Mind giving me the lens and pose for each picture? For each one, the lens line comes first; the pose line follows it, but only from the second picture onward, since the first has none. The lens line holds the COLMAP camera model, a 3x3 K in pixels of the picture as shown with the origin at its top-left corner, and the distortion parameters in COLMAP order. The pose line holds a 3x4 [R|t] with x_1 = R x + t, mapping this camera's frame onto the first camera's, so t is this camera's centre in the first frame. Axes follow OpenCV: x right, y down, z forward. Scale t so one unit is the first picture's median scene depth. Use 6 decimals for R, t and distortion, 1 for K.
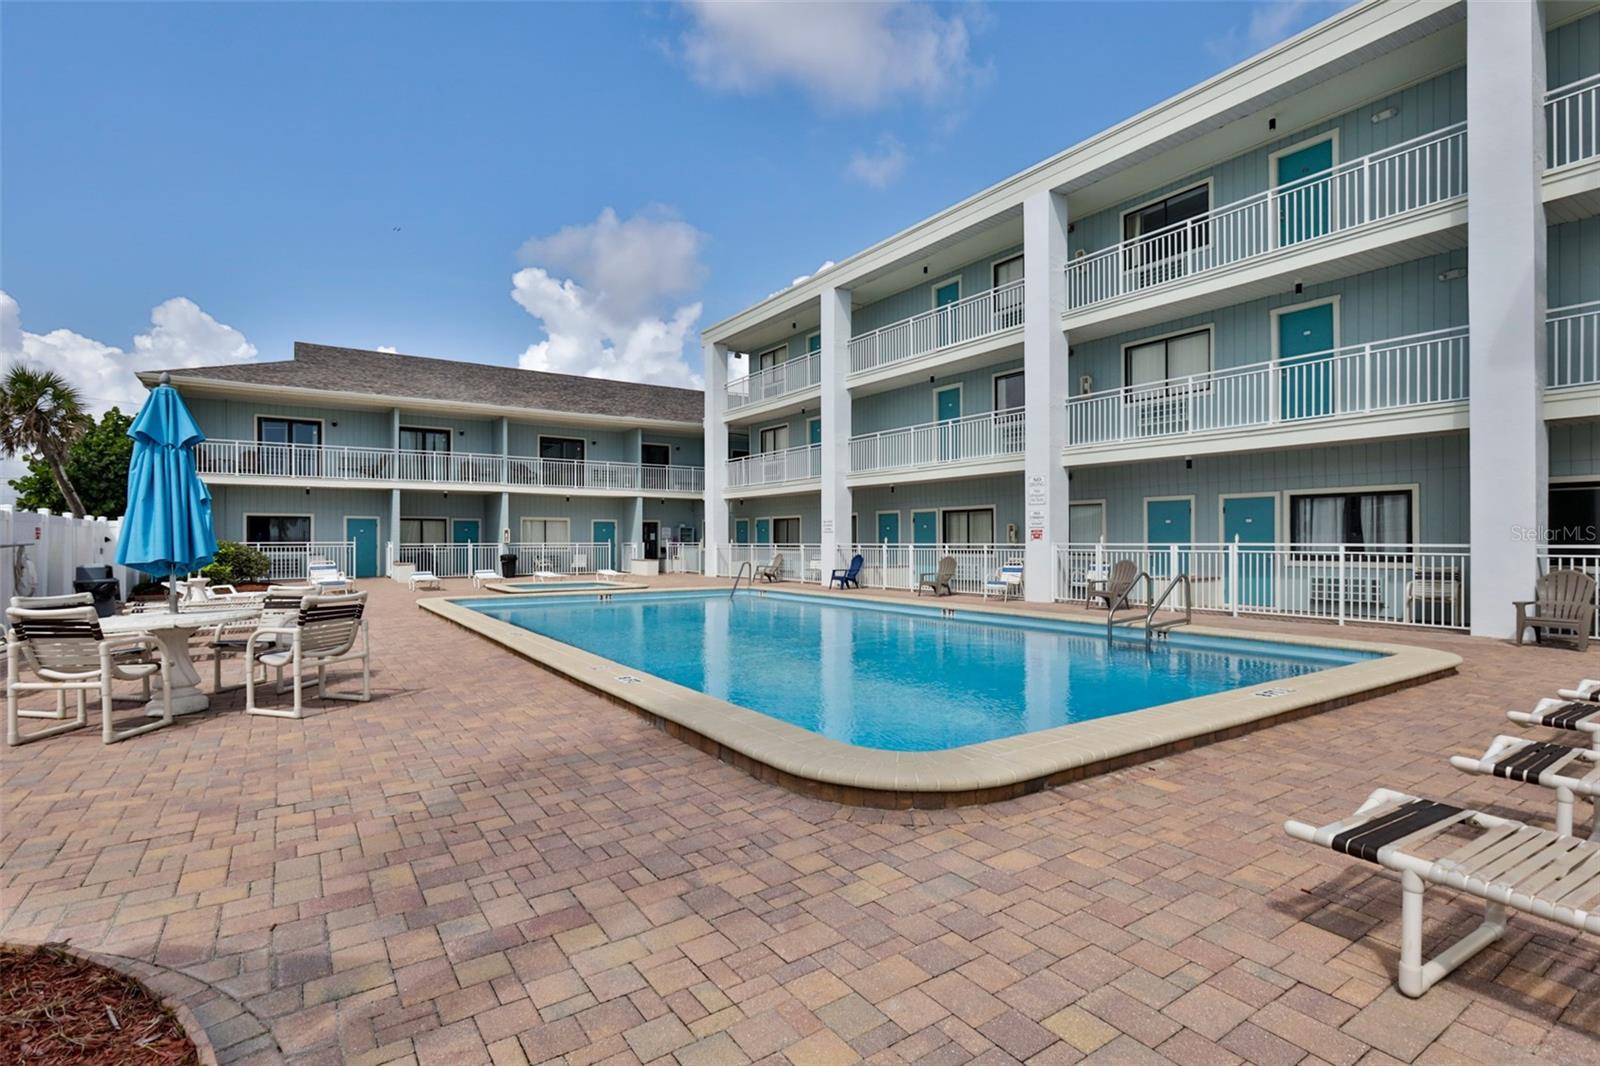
lens RADIAL K [[773.7, 0, 802.4], [0, 773.7, 540.7], [0, 0, 1]] dist [-0.017924, 0.000485]
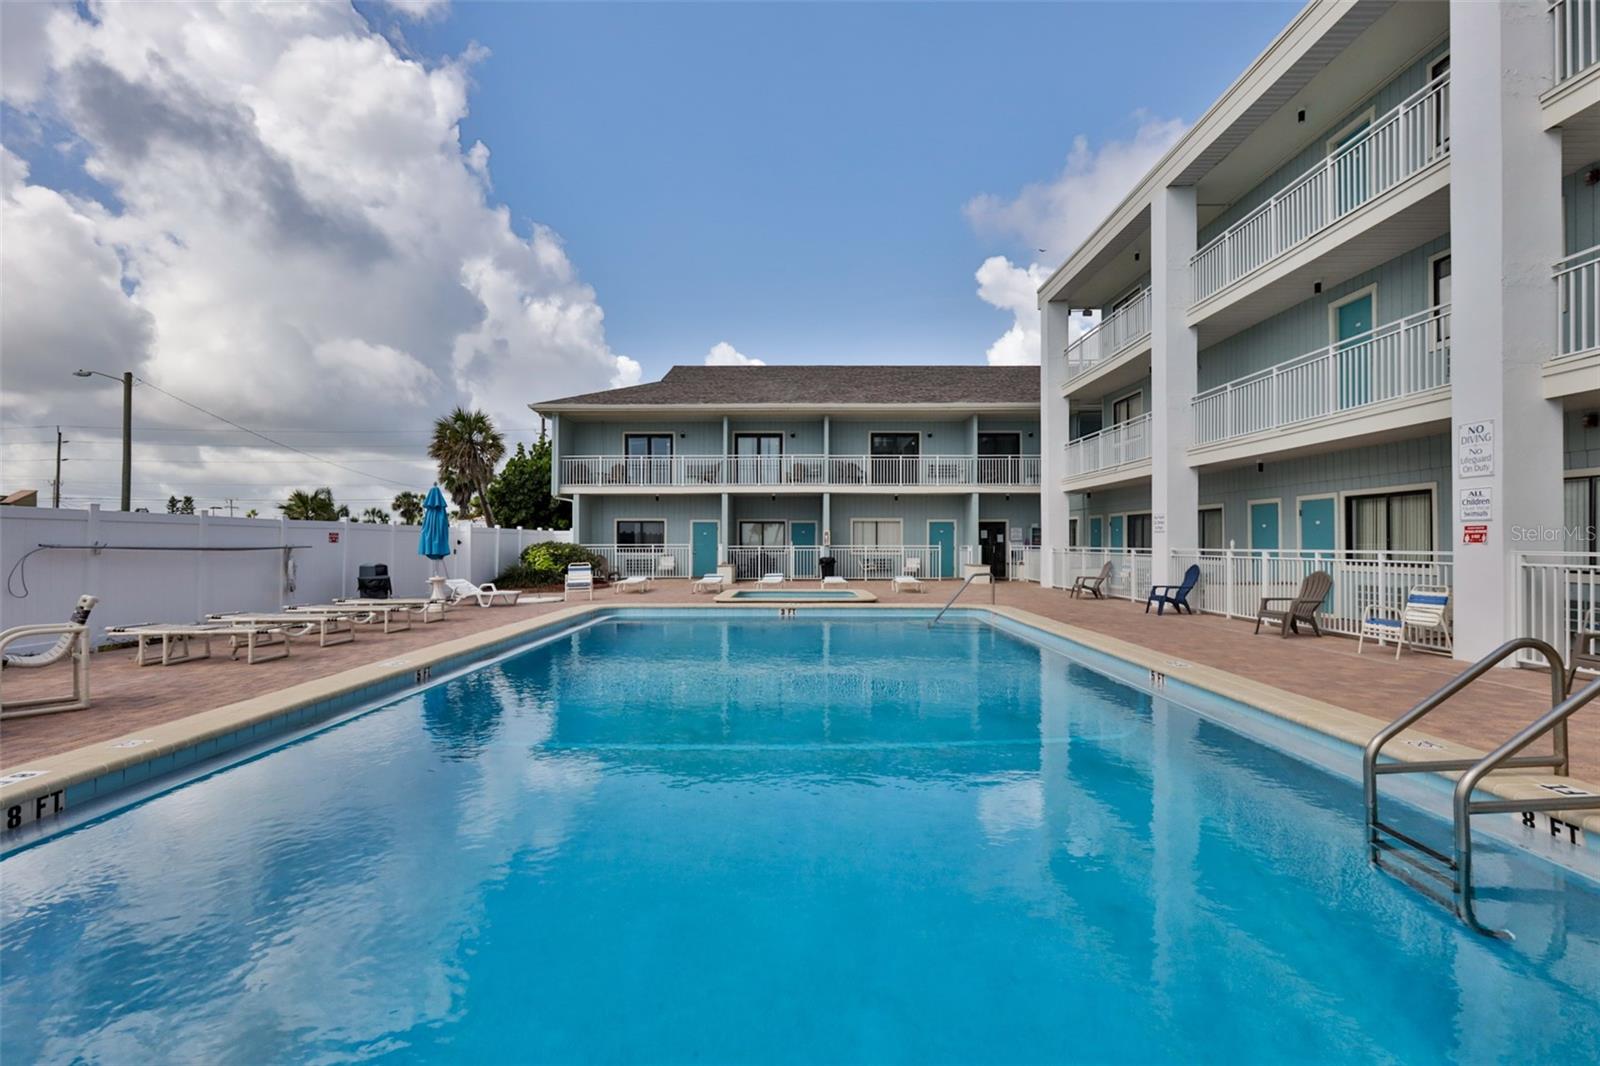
lens RADIAL K [[773.7, 0, 792.7], [0, 773.7, 531.4], [0, 0, 1]] dist [-0.017924, 0.000485]
pose [[0.810091, -0.007026, -0.586262, 0.157653], [-0.001054, 0.999909, -0.013440, -0.001918], [0.586303, 0.011506, 0.810010, 0.210809]]
